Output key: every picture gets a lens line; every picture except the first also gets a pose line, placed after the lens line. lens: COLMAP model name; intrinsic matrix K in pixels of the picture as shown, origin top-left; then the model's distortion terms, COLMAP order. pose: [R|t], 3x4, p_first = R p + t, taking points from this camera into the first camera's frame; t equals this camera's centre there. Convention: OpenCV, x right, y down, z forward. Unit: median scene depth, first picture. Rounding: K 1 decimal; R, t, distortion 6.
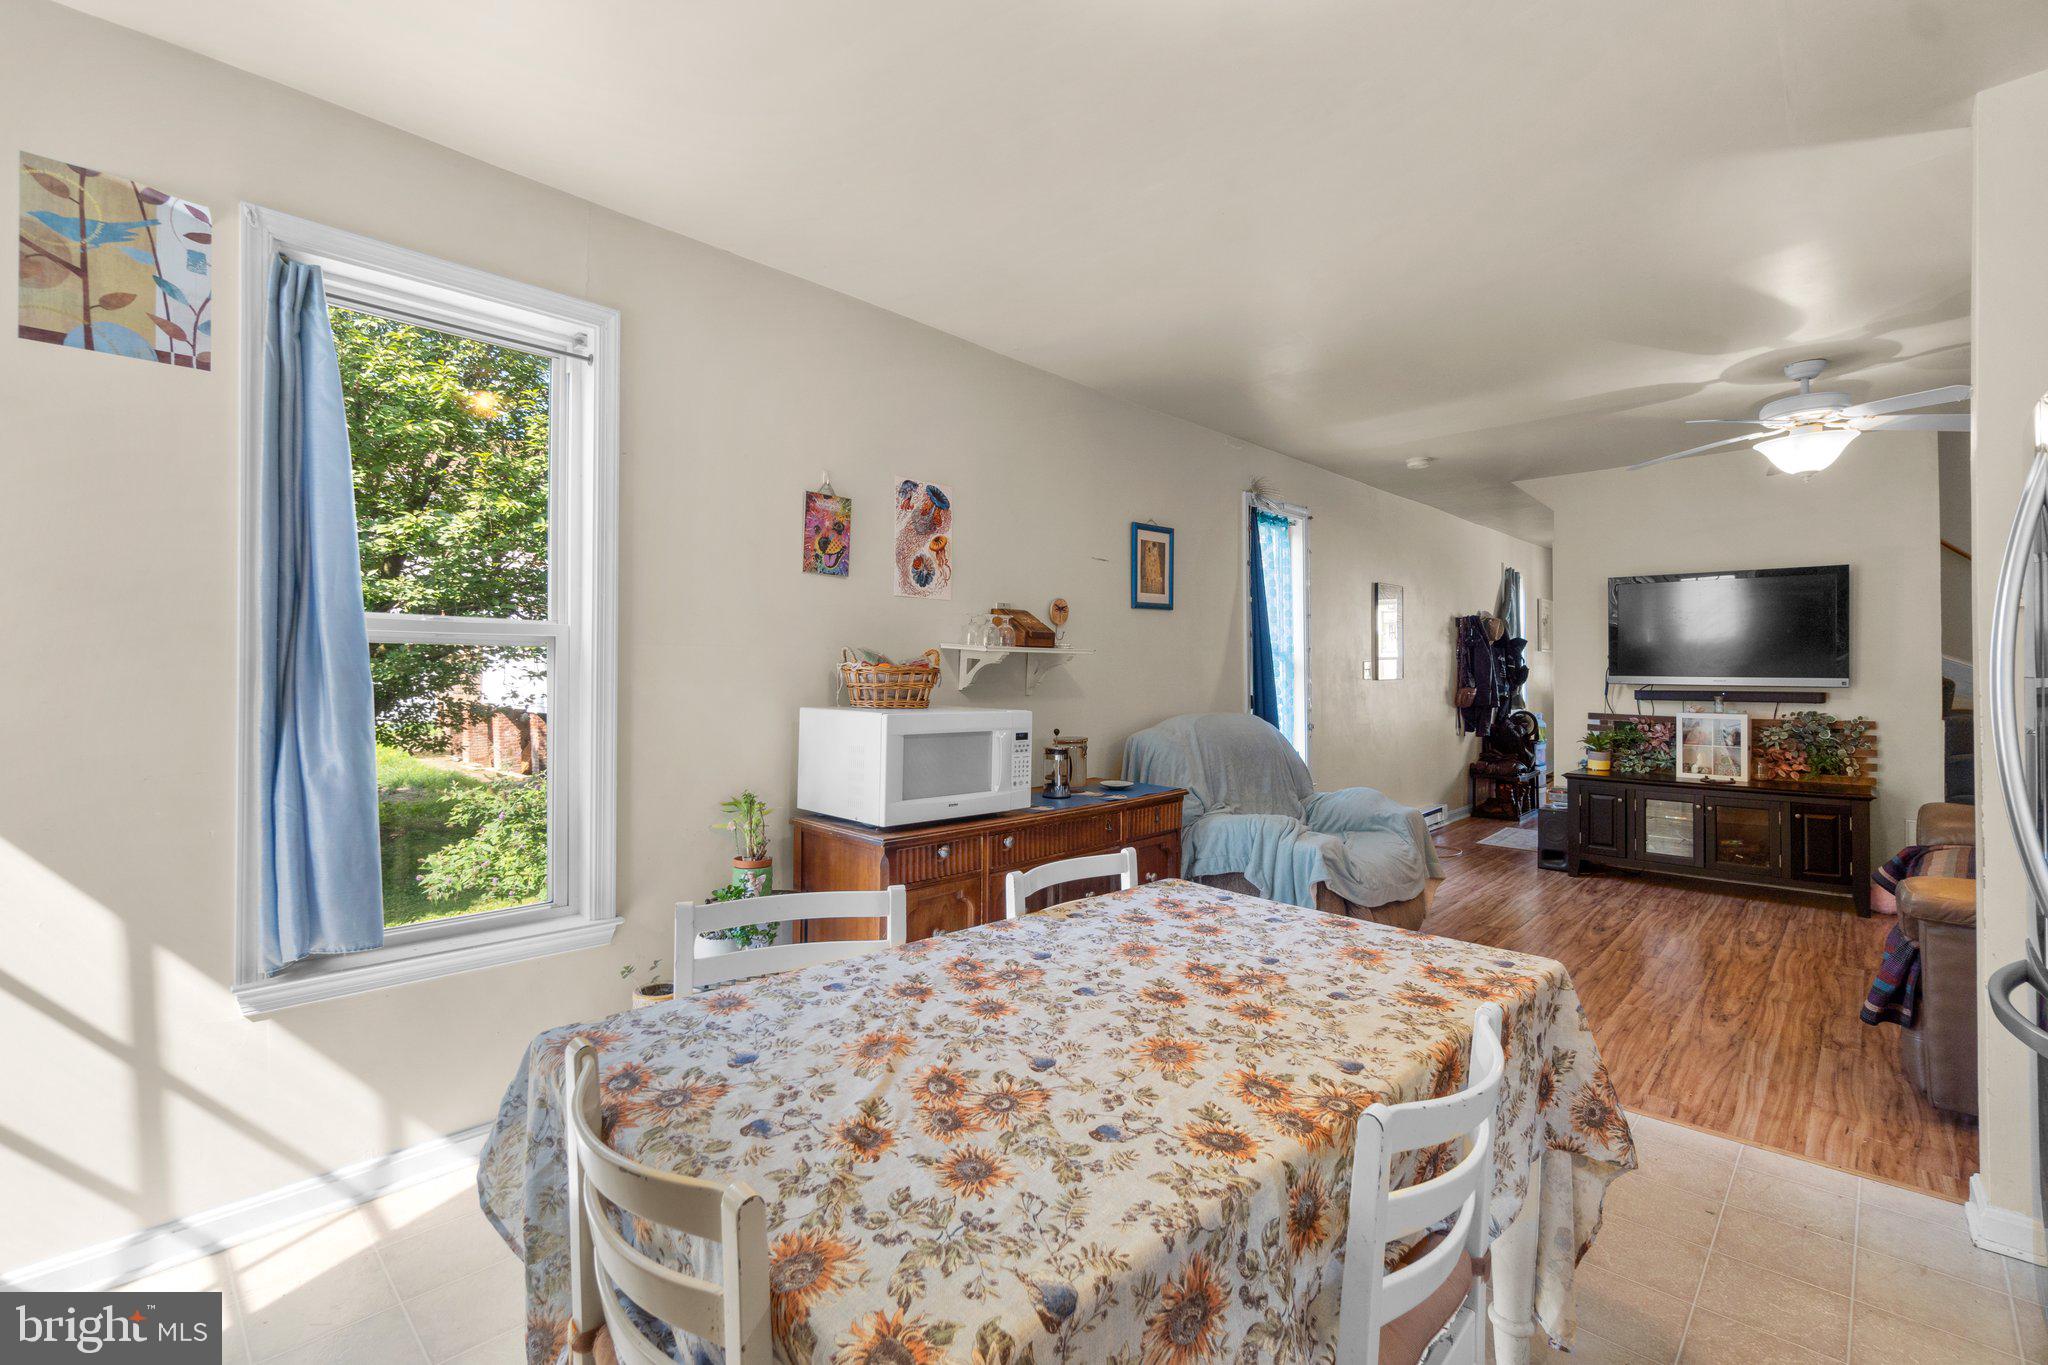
lens RADIAL K [[899.9, 0, 1015.6], [0, 899.9, 665.7], [0, 0, 1]] dist [-0.001780, 0.000260]
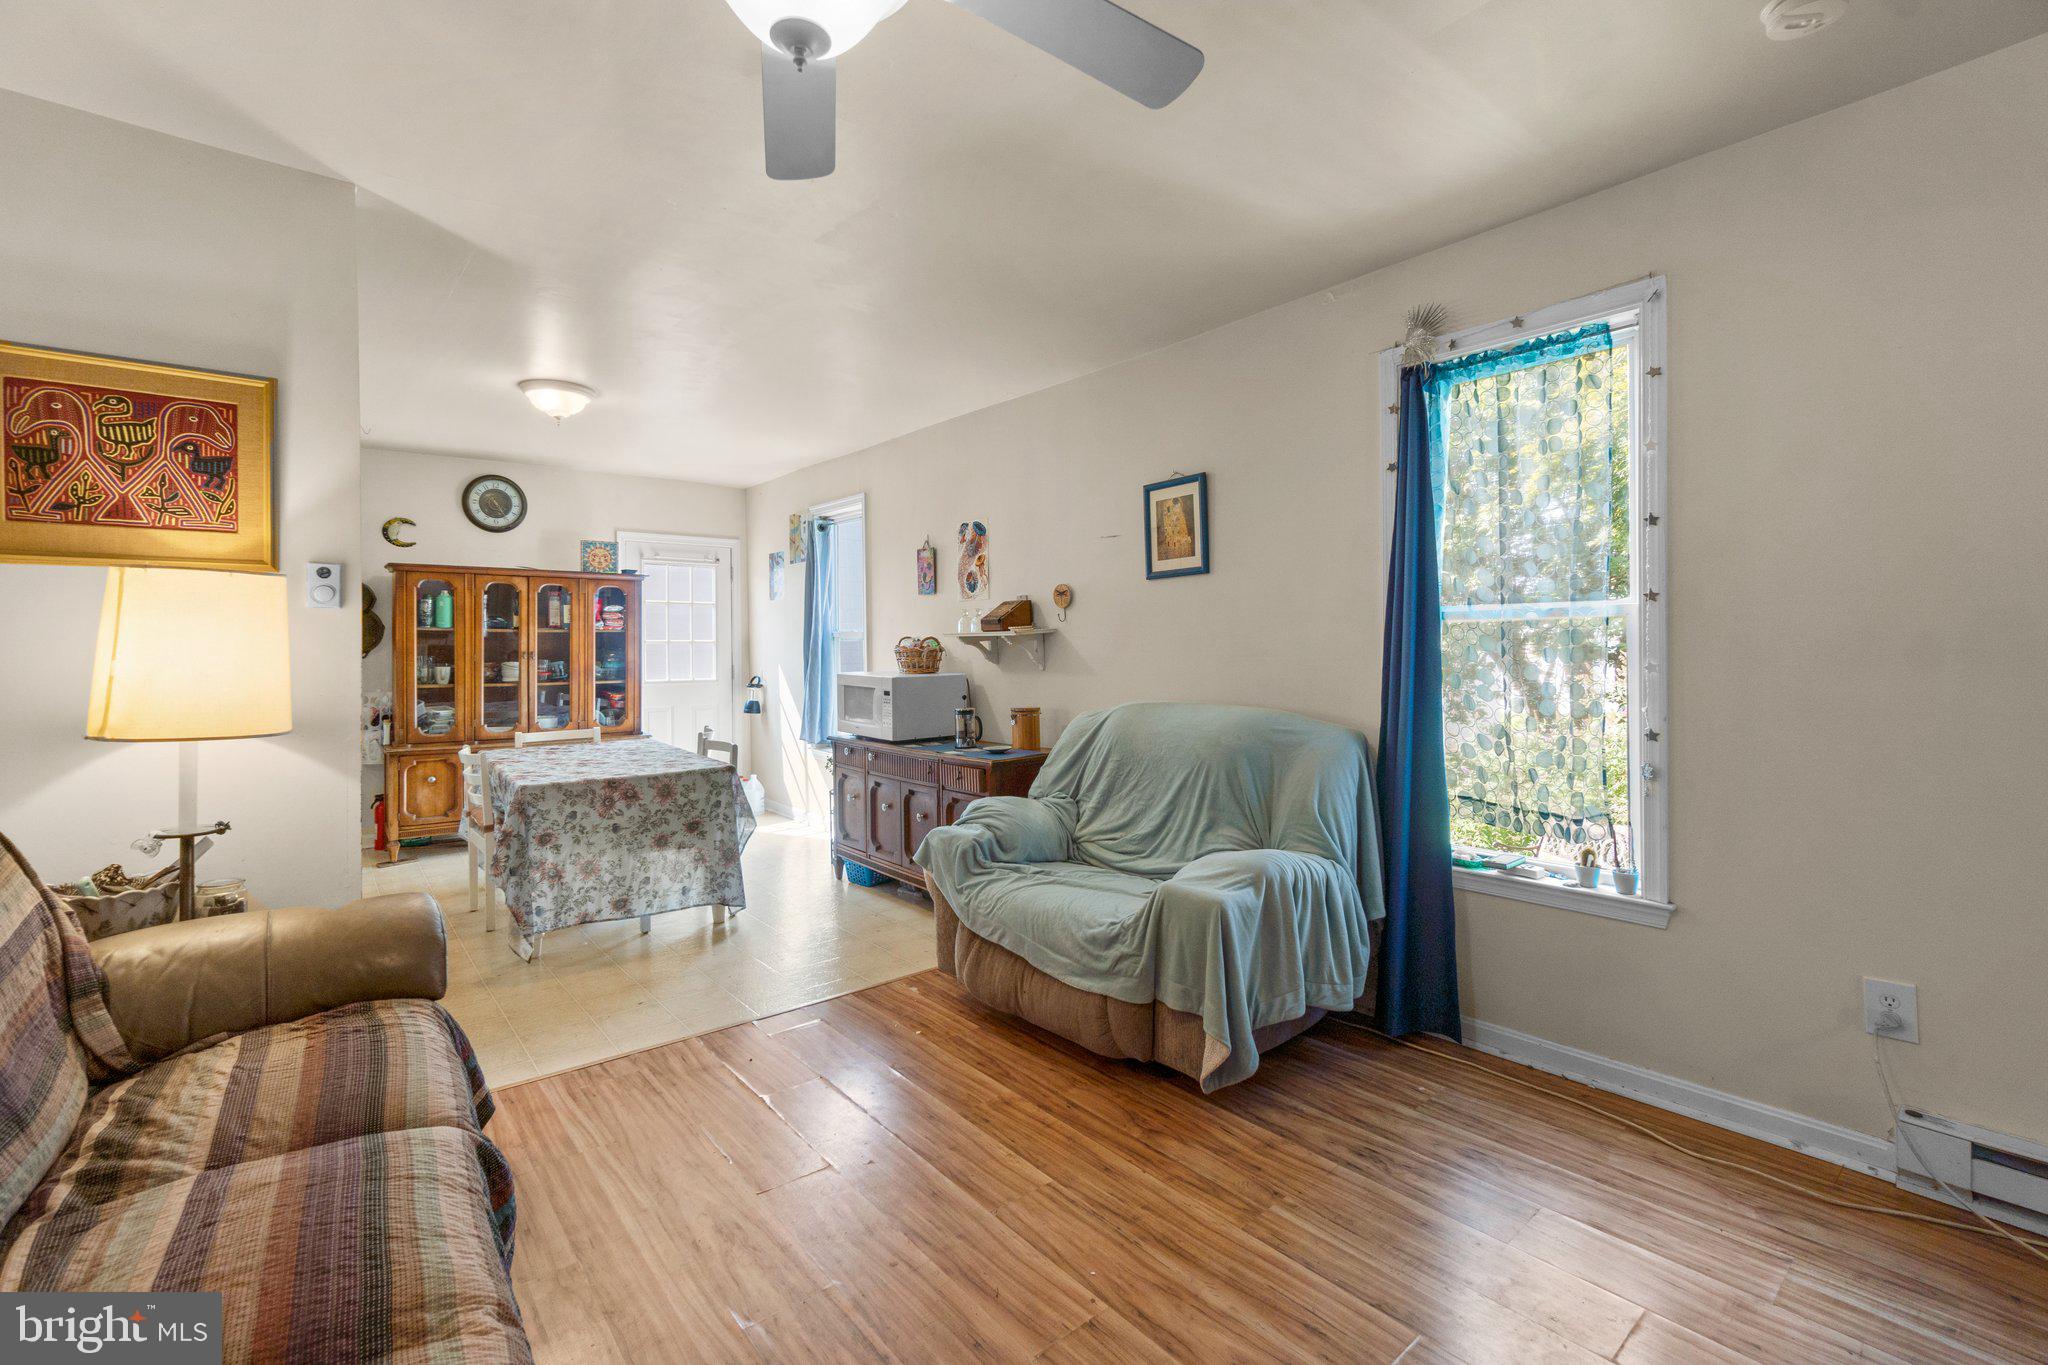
lens RADIAL K [[900.5, 0, 1027.3], [0, 900.5, 647.3], [0, 0, 1]] dist [-0.000912, 0.000209]
pose [[-0.114220, 0.000783, -0.993455, 1.242213], [0.014522, 0.999894, -0.000882, 0.003681], [0.993349, -0.014527, -0.114219, 1.163429]]
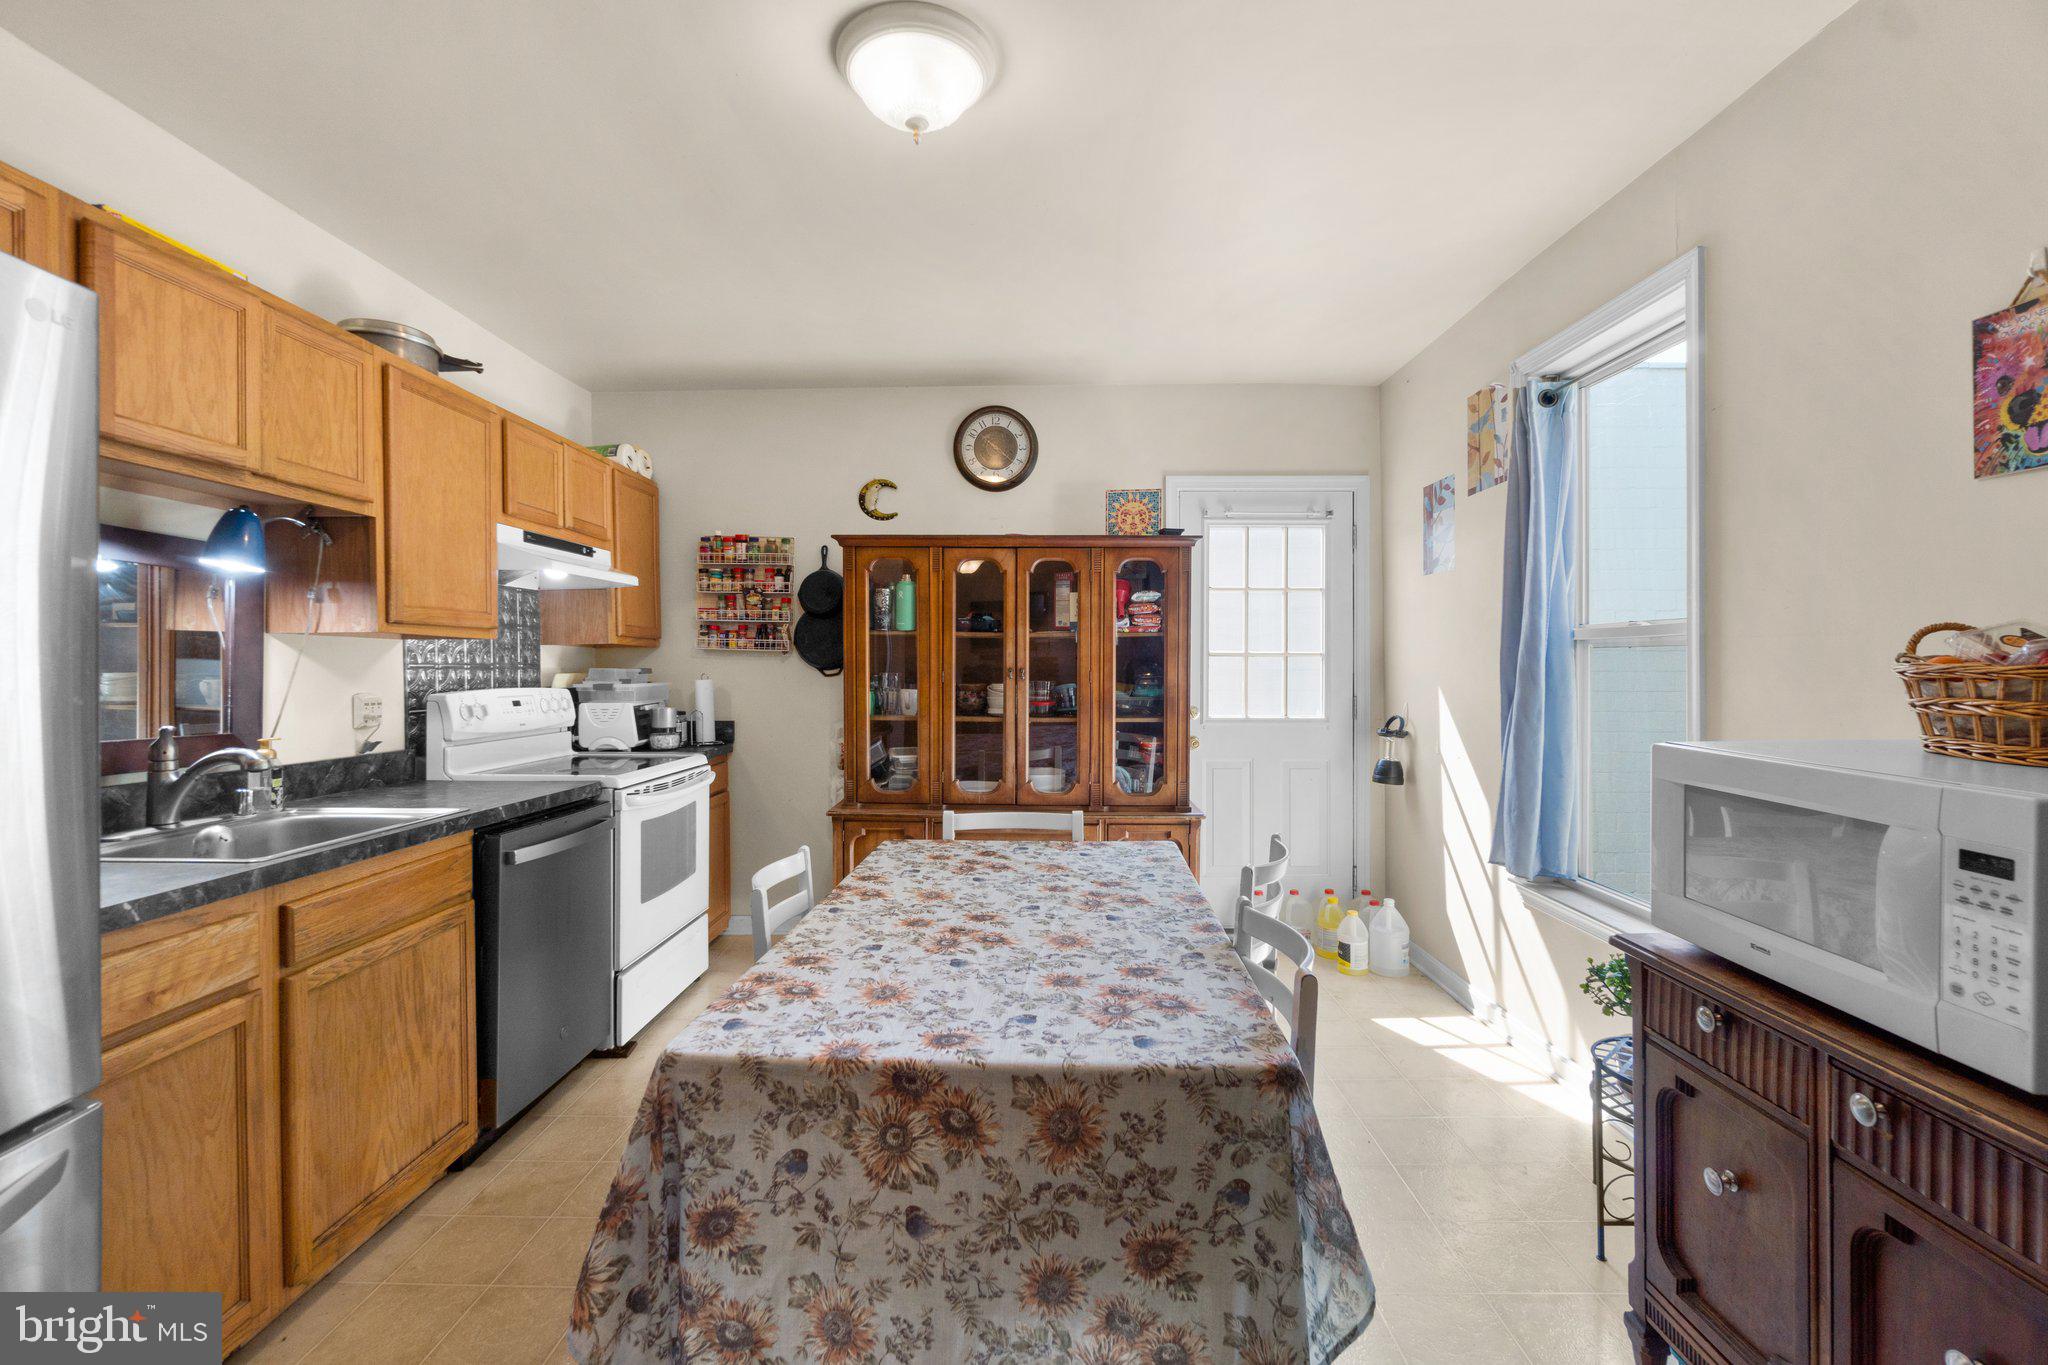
lens RADIAL K [[880.9, 0, 1018.8], [0, 880.9, 673.8], [0, 0, 1]] dist [-0.002149, 0.000037]
pose [[-0.730308, 0.003570, -0.683108, 0.416370], [0.004430, 0.999990, 0.000490, 0.003414], [0.683103, -0.002669, -0.730317, 0.815432]]
